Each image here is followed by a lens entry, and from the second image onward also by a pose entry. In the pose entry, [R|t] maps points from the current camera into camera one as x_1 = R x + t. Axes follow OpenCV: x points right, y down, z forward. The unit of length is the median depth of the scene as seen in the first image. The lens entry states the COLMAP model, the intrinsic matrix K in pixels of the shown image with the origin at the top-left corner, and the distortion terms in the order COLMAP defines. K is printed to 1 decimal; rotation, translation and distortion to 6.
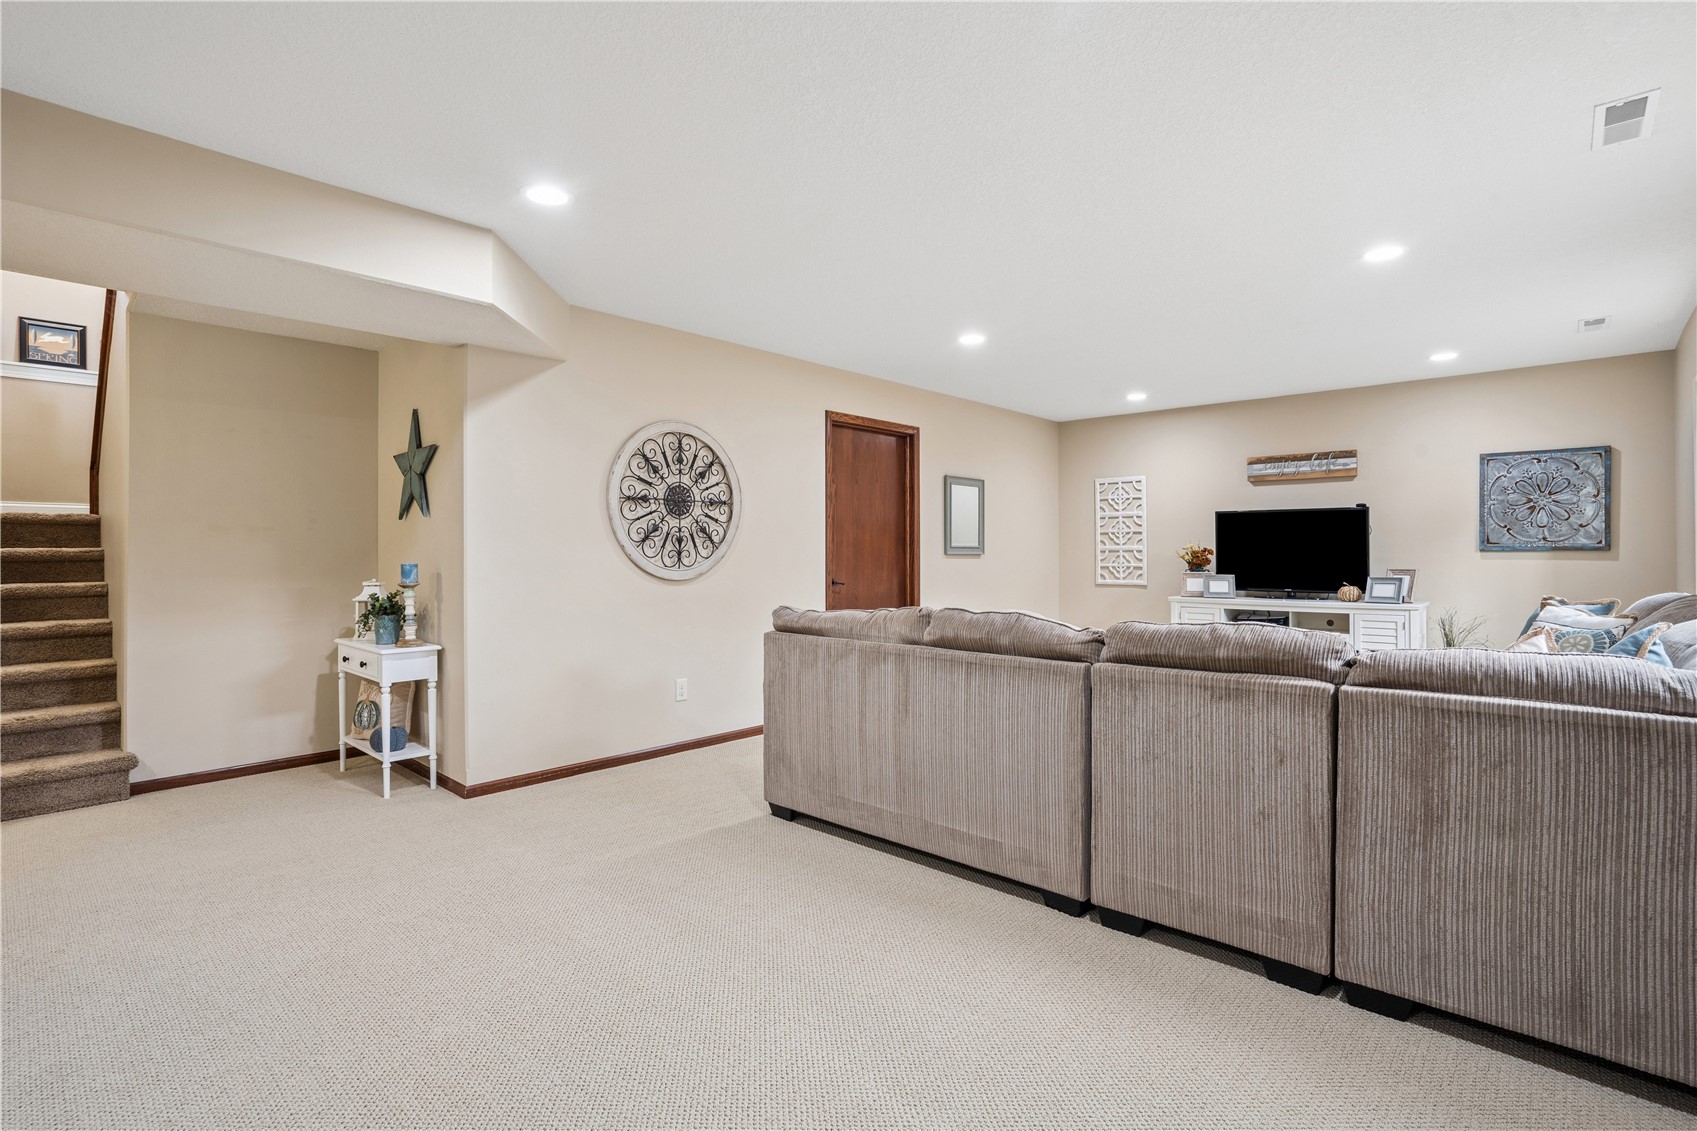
lens RADIAL K [[785.3, 0, 848.1], [0, 785.3, 552.8], [0, 0, 1]] dist [-0.033123, 0.010549]
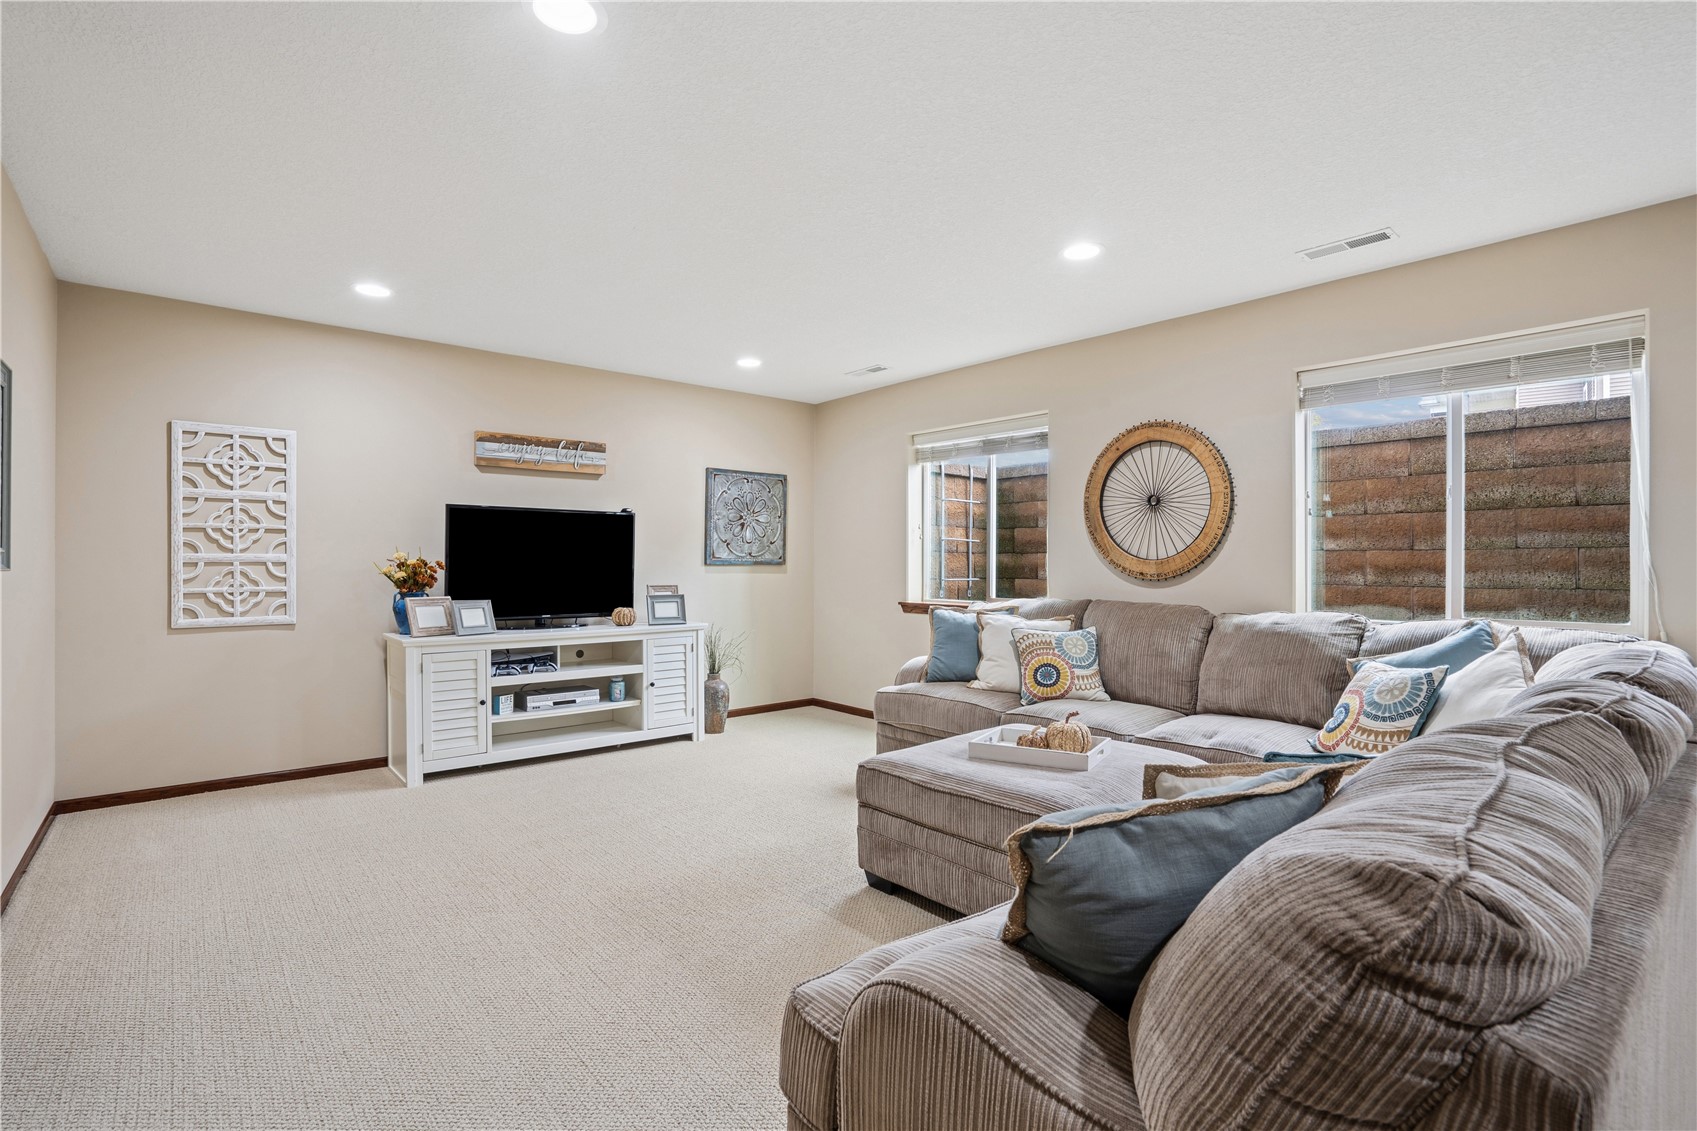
lens RADIAL K [[785.3, 0, 844.2], [0, 785.3, 565.0], [0, 0, 1]] dist [-0.033123, 0.010549]
pose [[0.128908, -0.004936, 0.991644, -0.144696], [-0.006723, 0.999960, 0.005852, -0.008286], [-0.991634, -0.007421, 0.128870, 0.607794]]
